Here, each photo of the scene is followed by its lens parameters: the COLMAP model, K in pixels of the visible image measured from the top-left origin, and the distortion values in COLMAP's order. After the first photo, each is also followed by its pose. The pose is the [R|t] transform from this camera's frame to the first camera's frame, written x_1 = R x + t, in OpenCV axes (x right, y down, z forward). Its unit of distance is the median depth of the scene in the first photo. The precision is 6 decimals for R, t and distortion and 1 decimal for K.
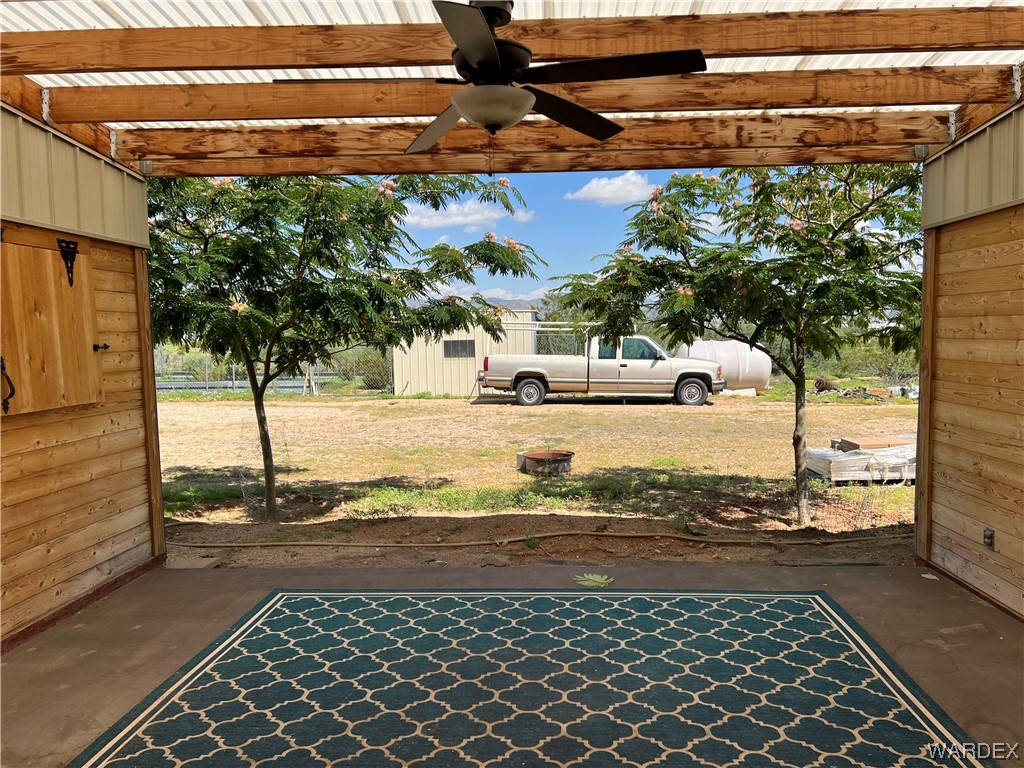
lens RADIAL K [[761.7, 0, 508.7], [0, 761.7, 380.9], [0, 0, 1]] dist [0.047591, -0.066971]
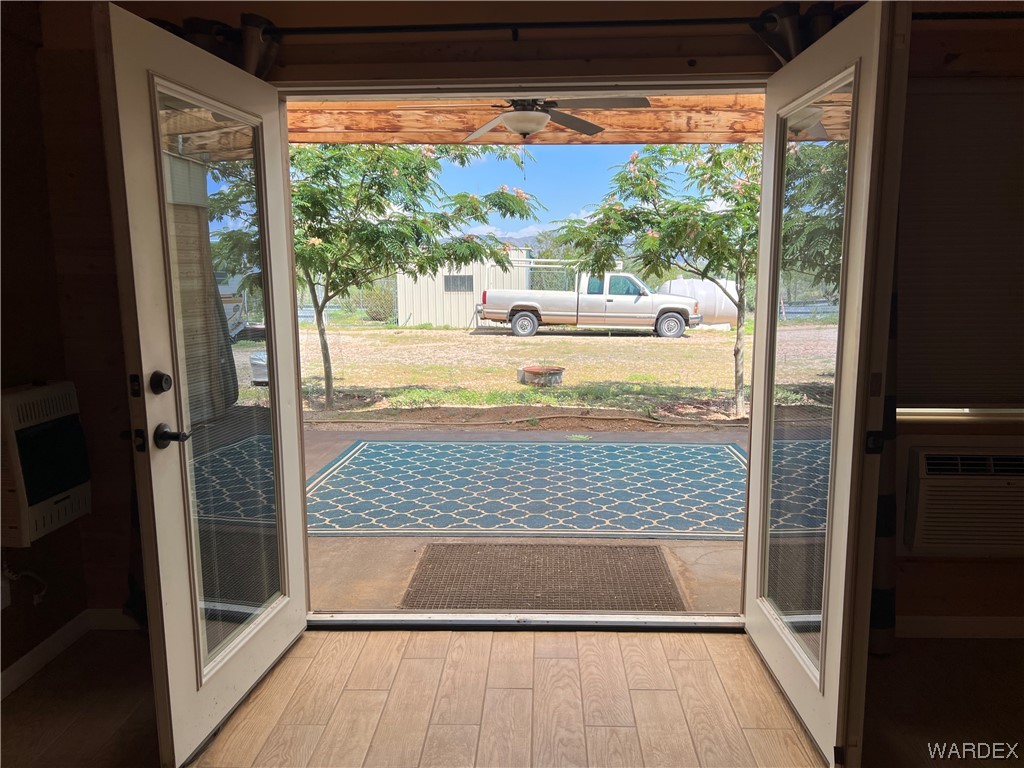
lens RADIAL K [[761.7, 0, 513.7], [0, 761.7, 392.2], [0, 0, 1]] dist [0.047591, -0.066971]
pose [[0.999689, 0.010885, 0.022456, -0.030882], [-0.012945, 0.995515, 0.093716, 0.028983], [-0.021335, -0.093978, 0.995346, -0.288981]]
